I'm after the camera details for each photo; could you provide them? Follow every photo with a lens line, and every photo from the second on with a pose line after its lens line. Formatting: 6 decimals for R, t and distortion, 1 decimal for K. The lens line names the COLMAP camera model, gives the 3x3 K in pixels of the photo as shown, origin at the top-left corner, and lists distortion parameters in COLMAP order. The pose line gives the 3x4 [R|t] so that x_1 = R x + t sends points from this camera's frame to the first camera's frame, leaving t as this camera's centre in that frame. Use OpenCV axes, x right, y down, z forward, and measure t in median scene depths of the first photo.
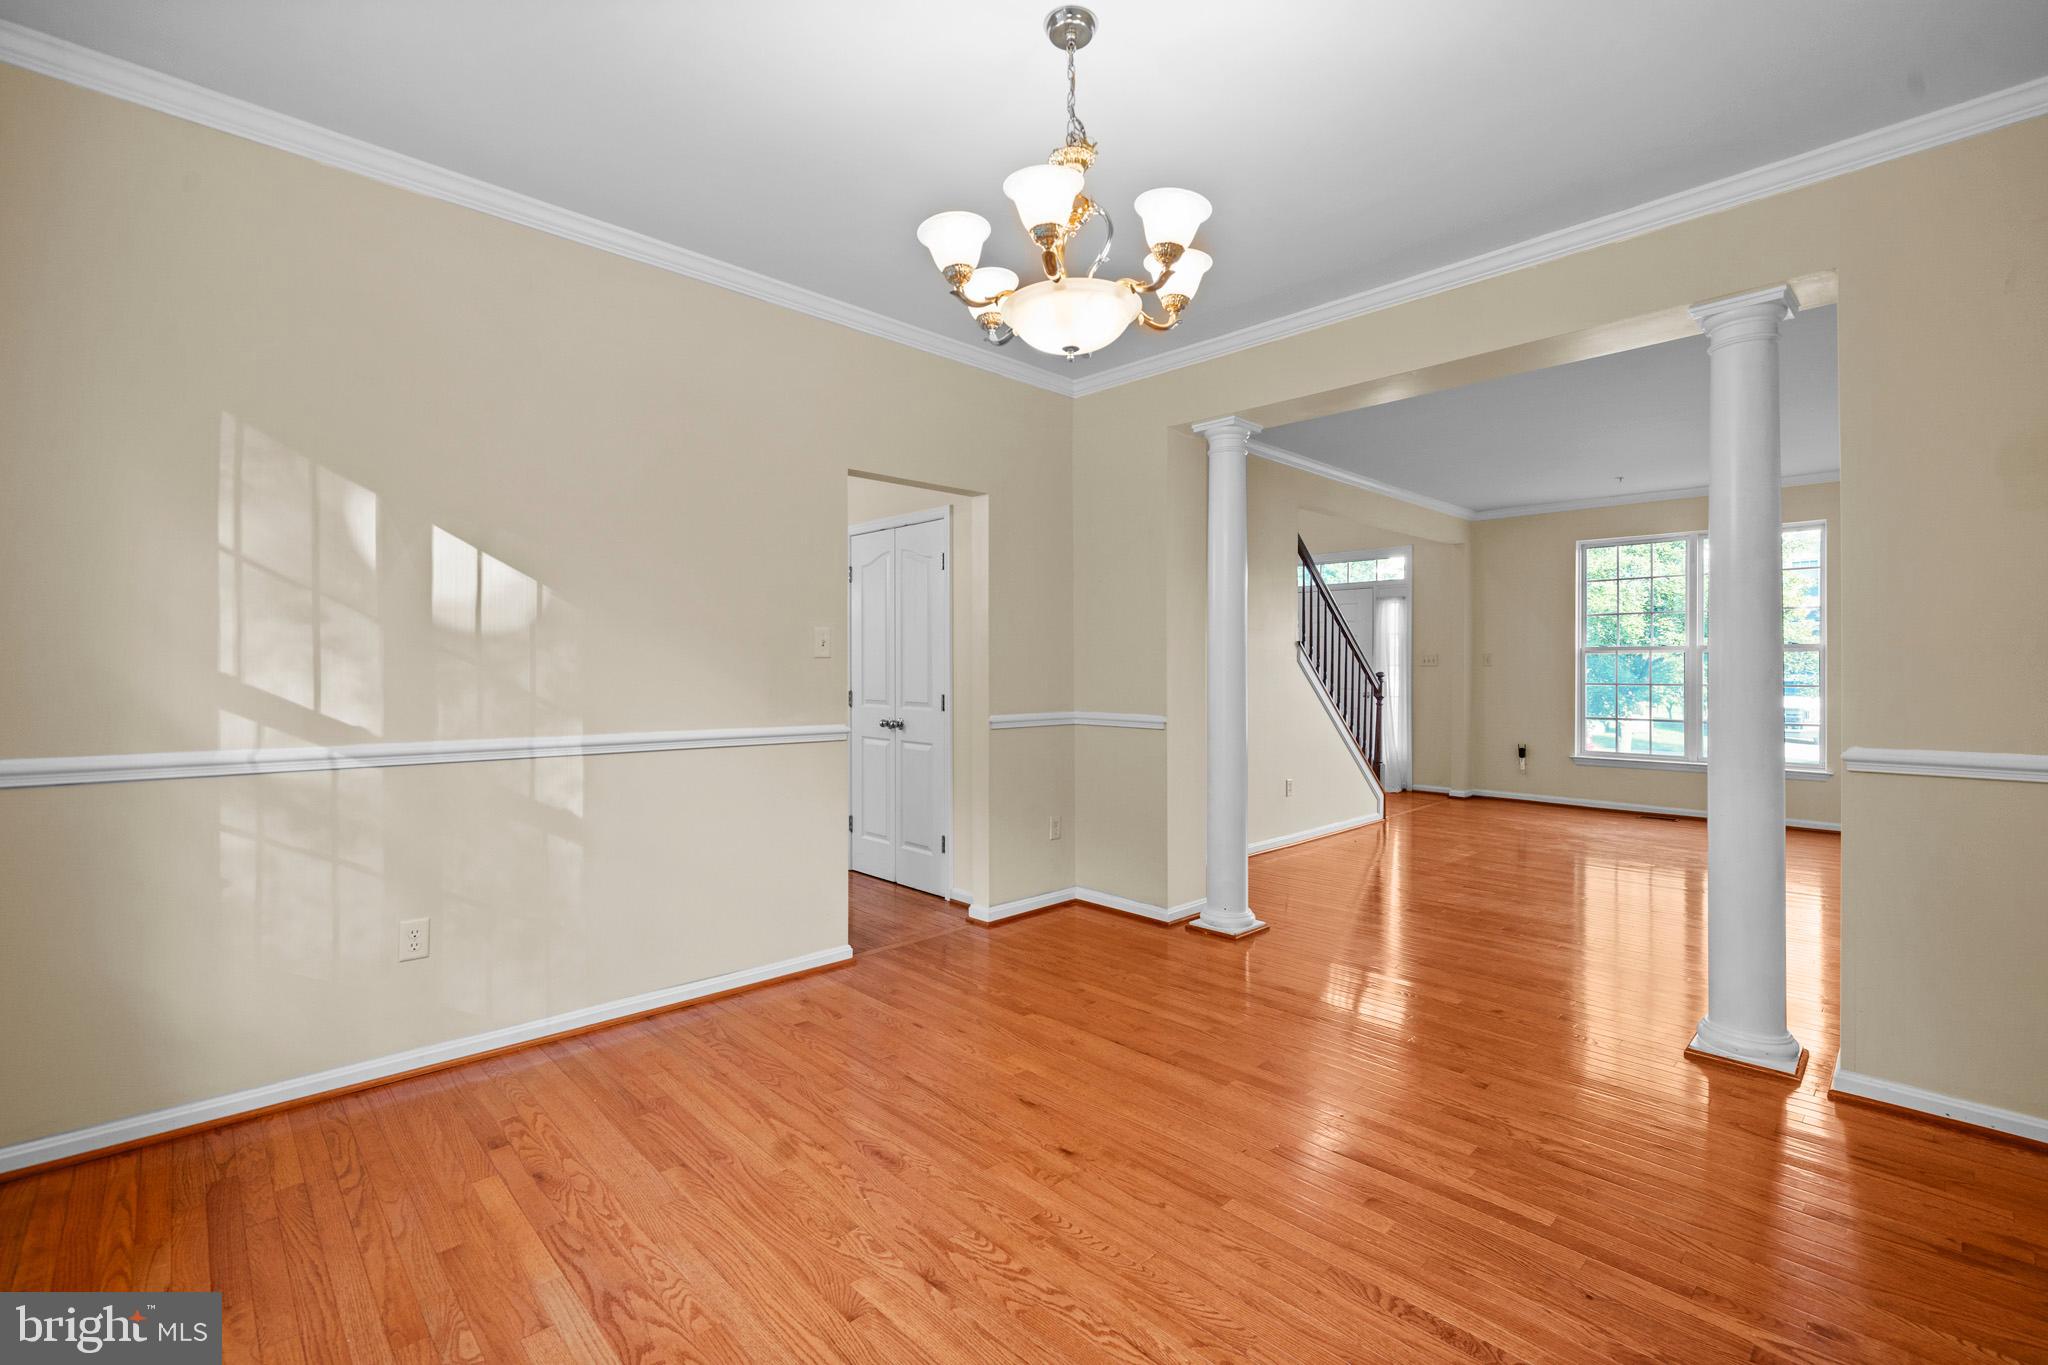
lens RADIAL K [[938.4, 0, 1027.9], [0, 938.4, 672.5], [0, 0, 1]] dist [0.002393, 0.000228]
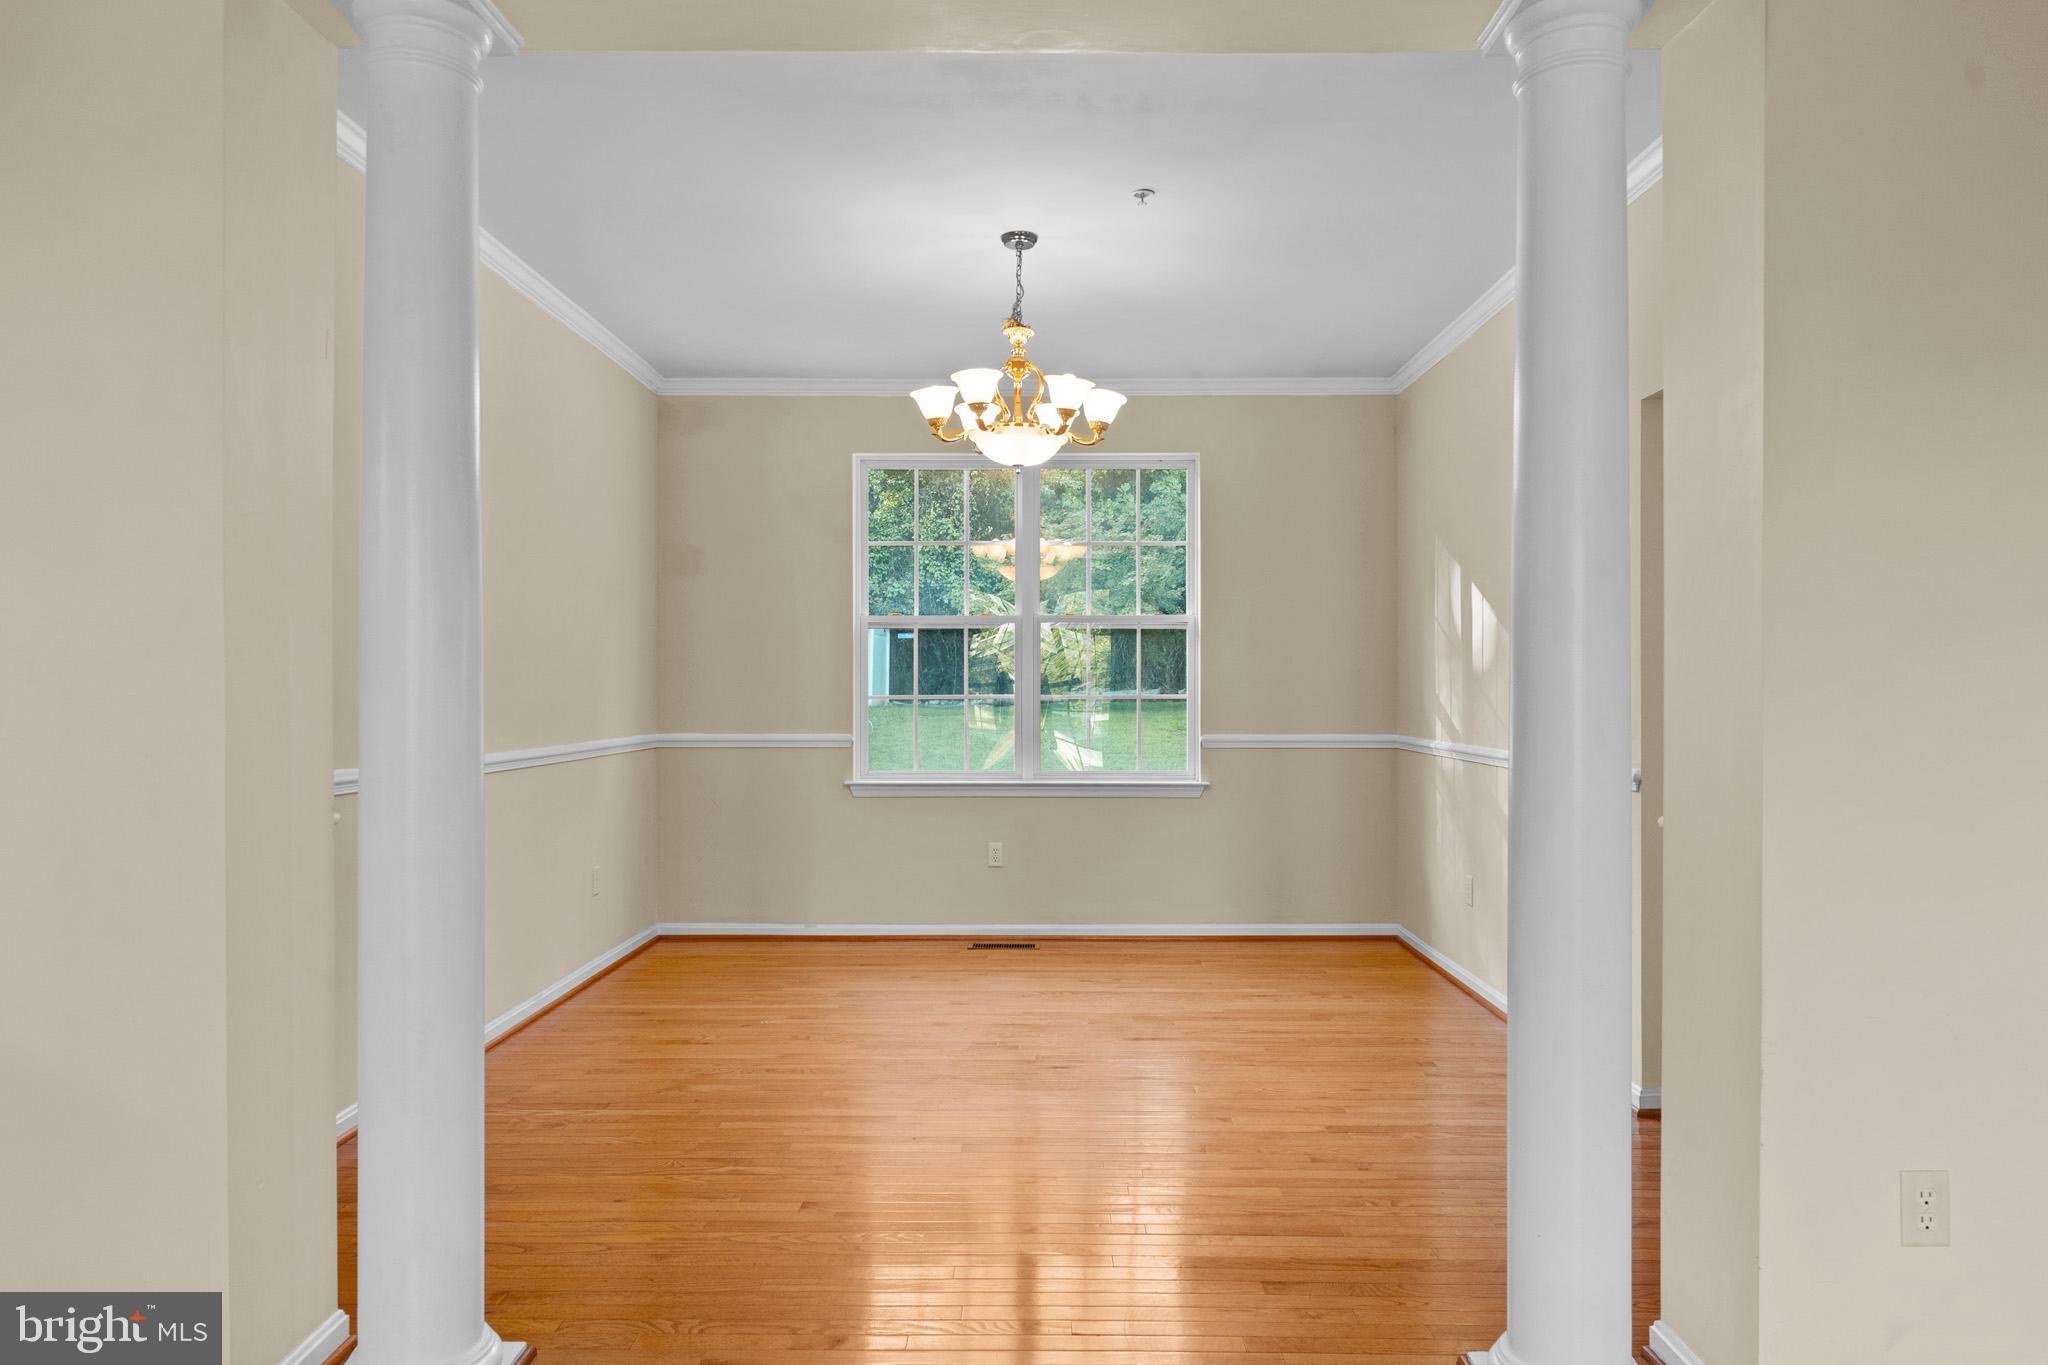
lens RADIAL K [[1300.0, 0, 1031.8], [0, 1300.0, 703.6], [0, 0, 1]] dist [-0.002482, -0.000763]
pose [[-0.716072, 0.001757, -0.698024, 1.159018], [-0.008392, 0.999903, 0.011126, 0.001387], [0.697975, 0.013825, -0.715988, 1.994384]]
